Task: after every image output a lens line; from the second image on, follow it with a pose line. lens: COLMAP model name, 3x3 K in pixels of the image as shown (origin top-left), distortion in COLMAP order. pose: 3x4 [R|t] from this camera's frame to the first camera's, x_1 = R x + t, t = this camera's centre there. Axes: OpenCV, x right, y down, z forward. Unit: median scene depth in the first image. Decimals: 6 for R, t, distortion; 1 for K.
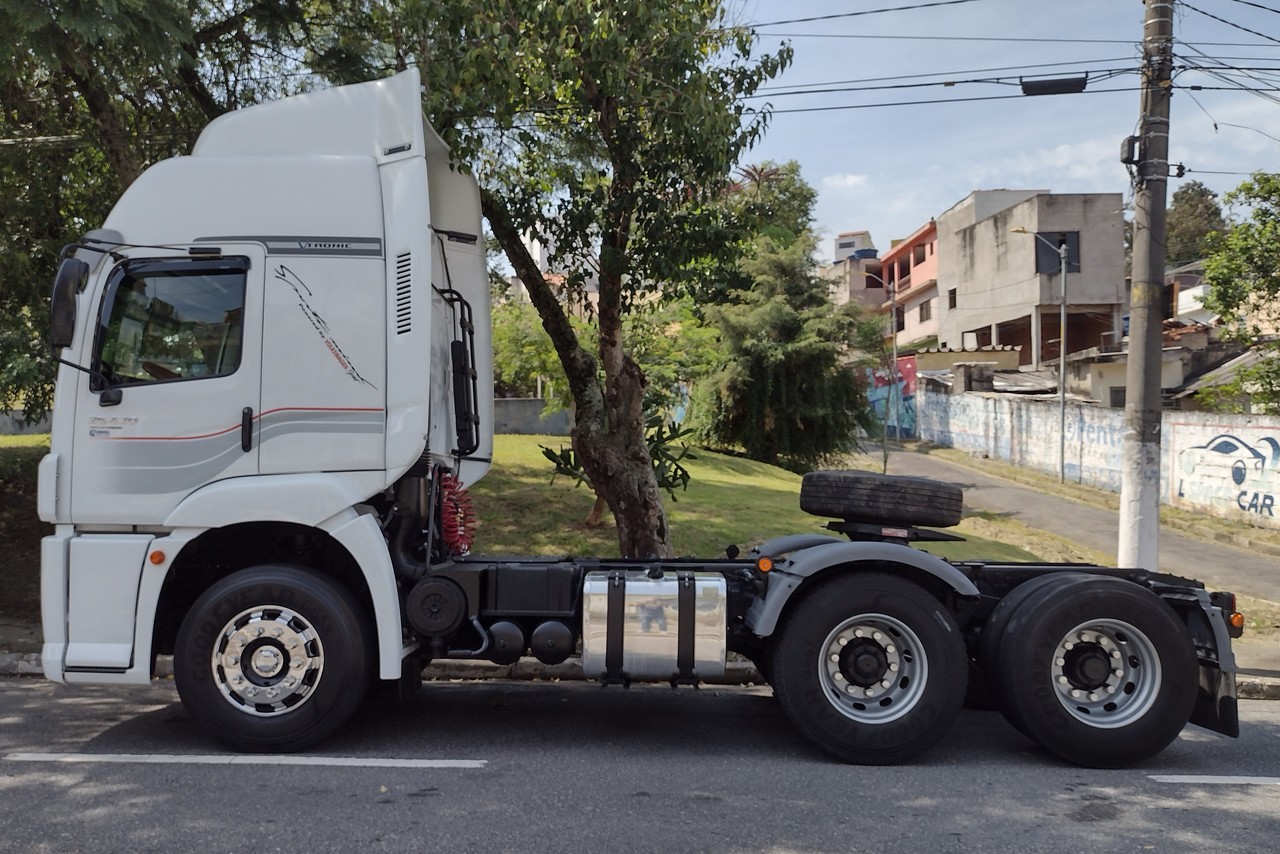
lens RADIAL K [[977.1, 0, 640.0], [0, 977.1, 427.0], [0, 0, 1]] dist [0.044891, -0.059448]
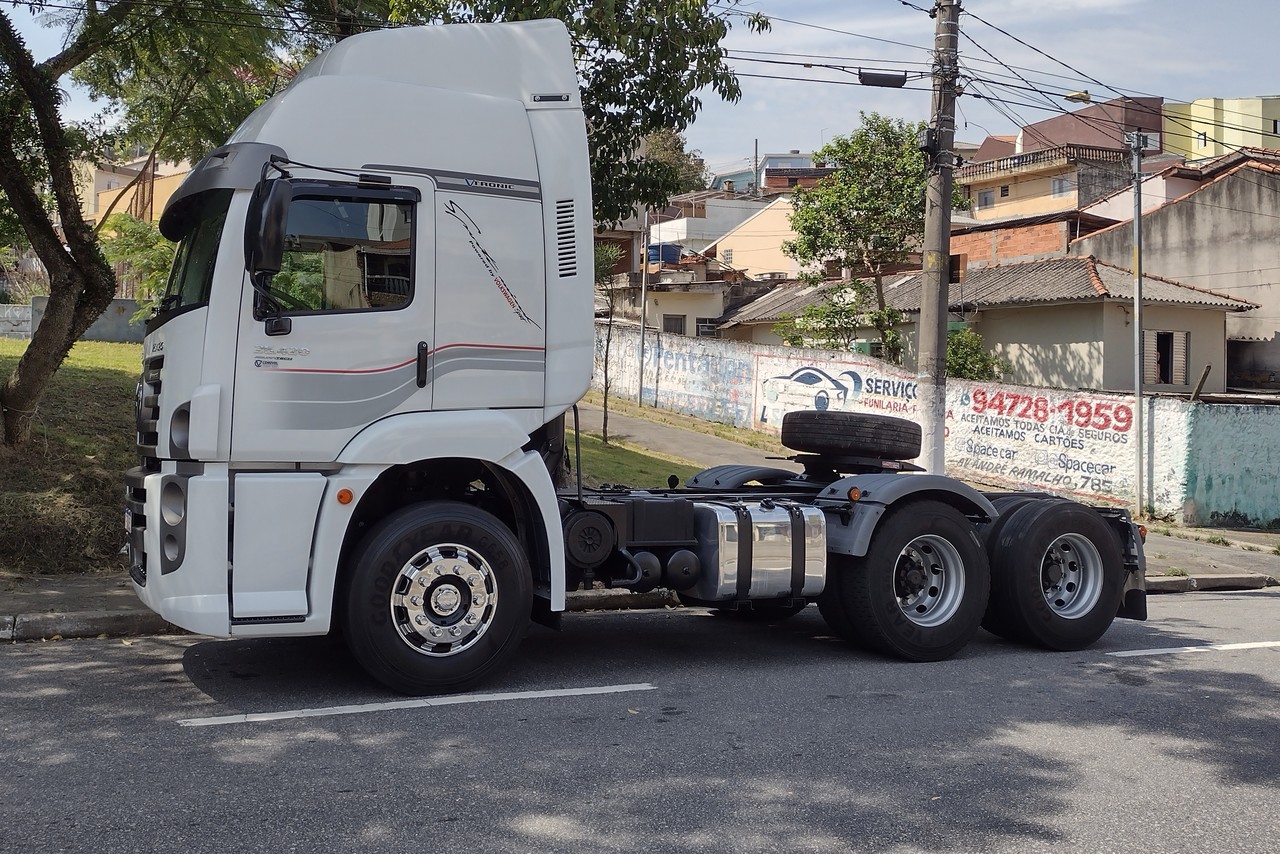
lens RADIAL K [[1019.2, 0, 639.9], [0, 1019.2, 321.4], [0, 0, 1]] dist [0.046568, -0.003158]
pose [[0.924628, 0.048092, 0.377822, -0.585358], [-0.039279, 0.998747, -0.031002, -0.017679], [-0.378840, 0.013825, 0.925359, -0.033761]]
